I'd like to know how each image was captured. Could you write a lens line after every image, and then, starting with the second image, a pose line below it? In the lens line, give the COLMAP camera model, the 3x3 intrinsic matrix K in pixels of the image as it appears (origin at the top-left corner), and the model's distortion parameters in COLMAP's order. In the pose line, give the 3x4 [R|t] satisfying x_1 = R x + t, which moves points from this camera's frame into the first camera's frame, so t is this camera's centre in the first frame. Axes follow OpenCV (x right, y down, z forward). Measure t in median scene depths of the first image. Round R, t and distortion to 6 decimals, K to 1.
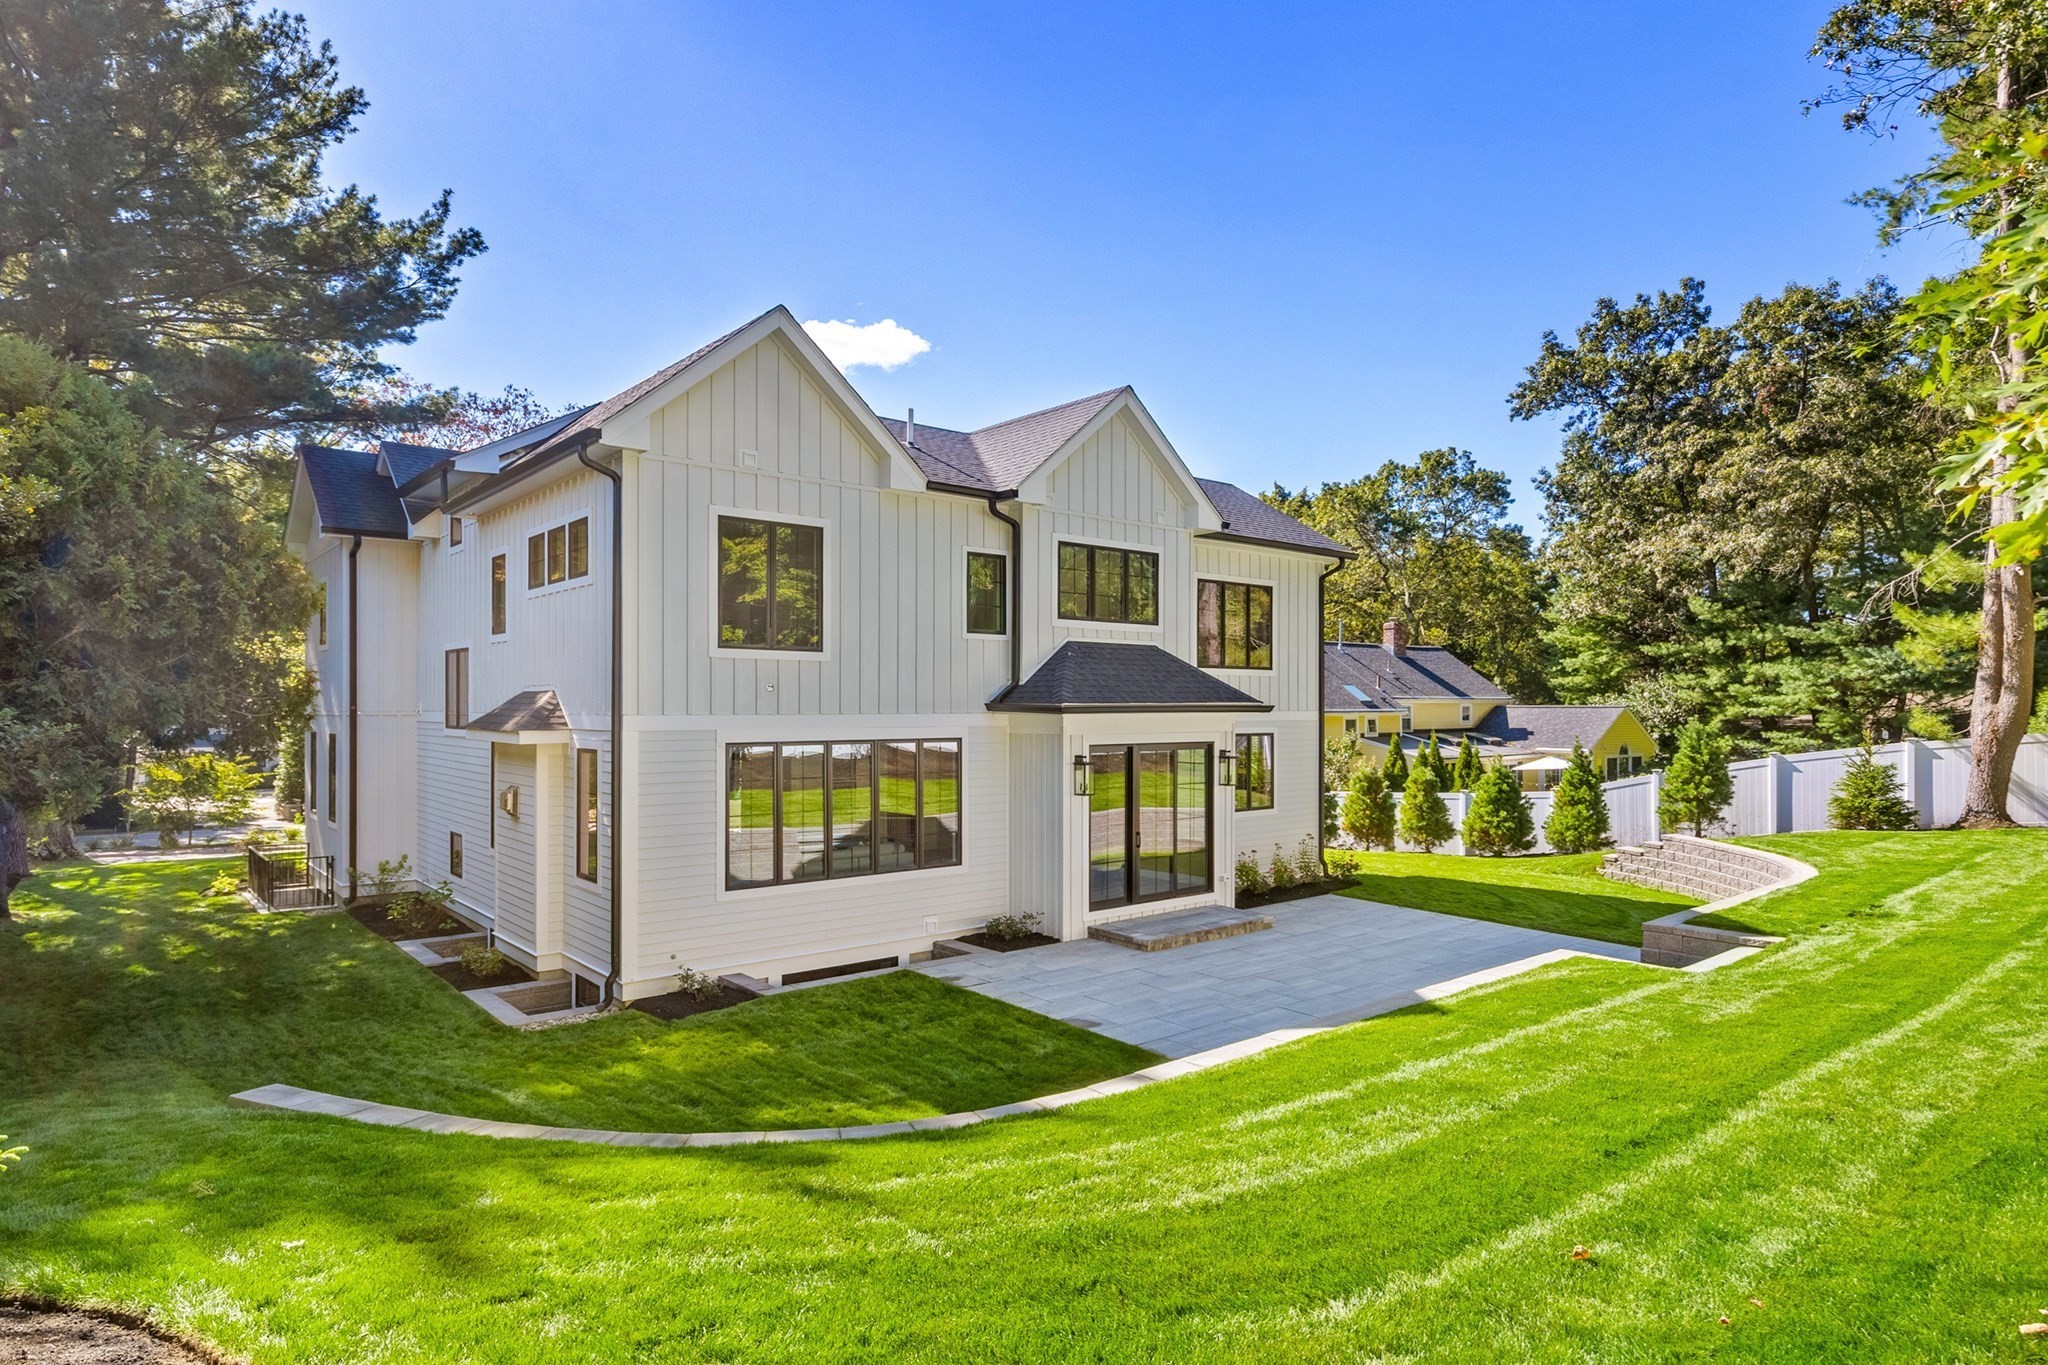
lens RADIAL K [[1149.0, 0, 1024.0], [0, 1149.0, 682.5], [0, 0, 1]] dist [0.001008, 0.000308]
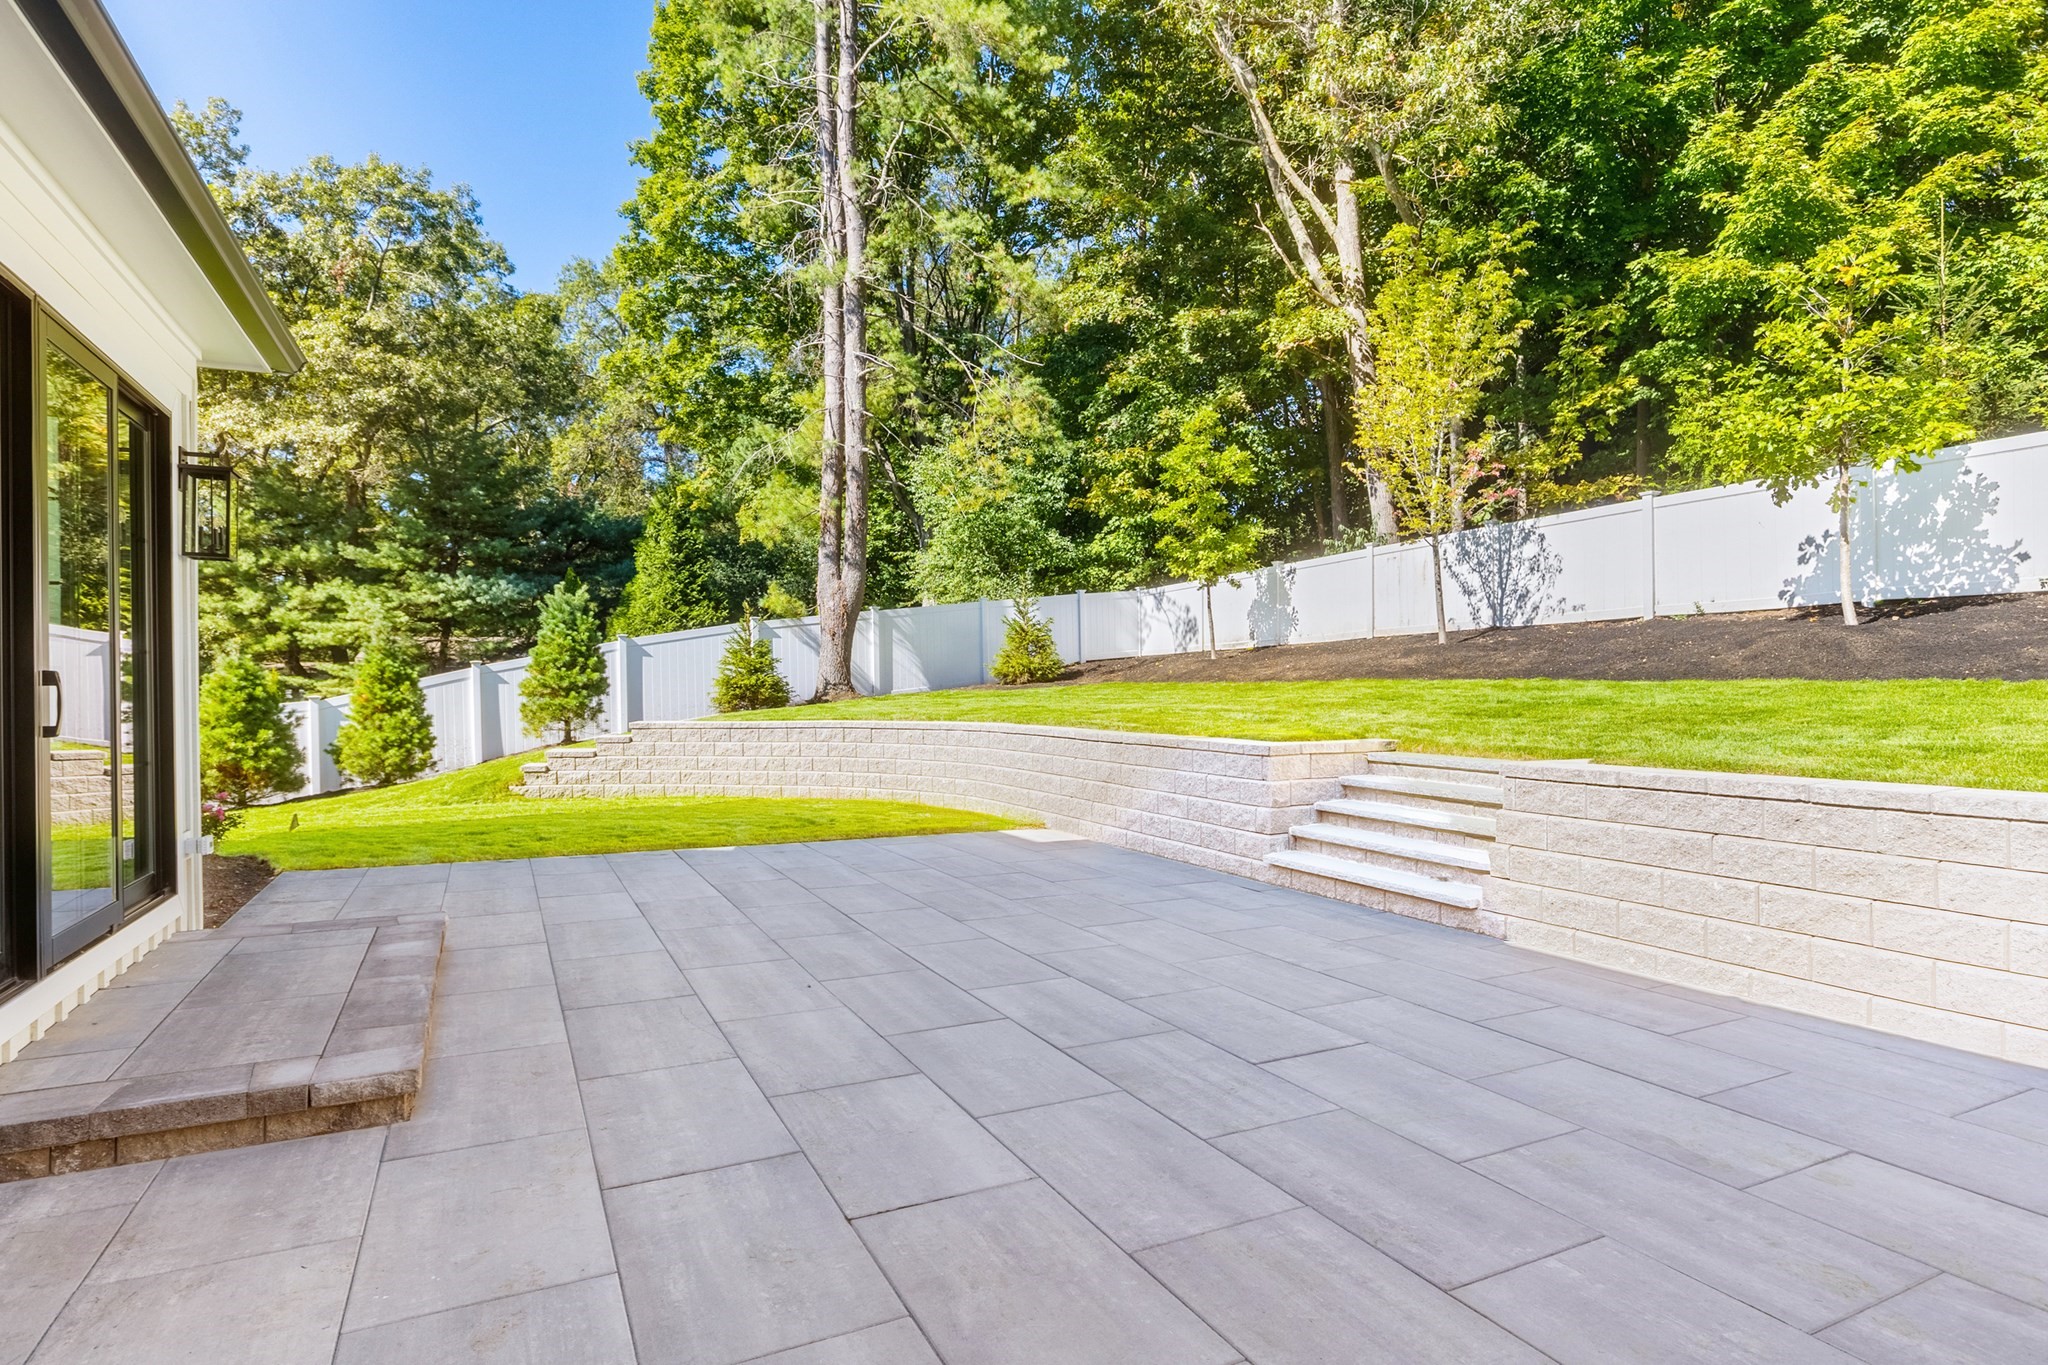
lens RADIAL K [[1081.7, 0, 1024.0], [0, 1081.7, 682.5], [0, 0, 1]] dist [-0.002480, -0.000647]
pose [[0.225411, -0.002278, 0.974261, -0.048071], [-0.005408, 0.999979, 0.003589, 0.081566], [-0.974249, -0.006078, 0.225394, 0.475857]]
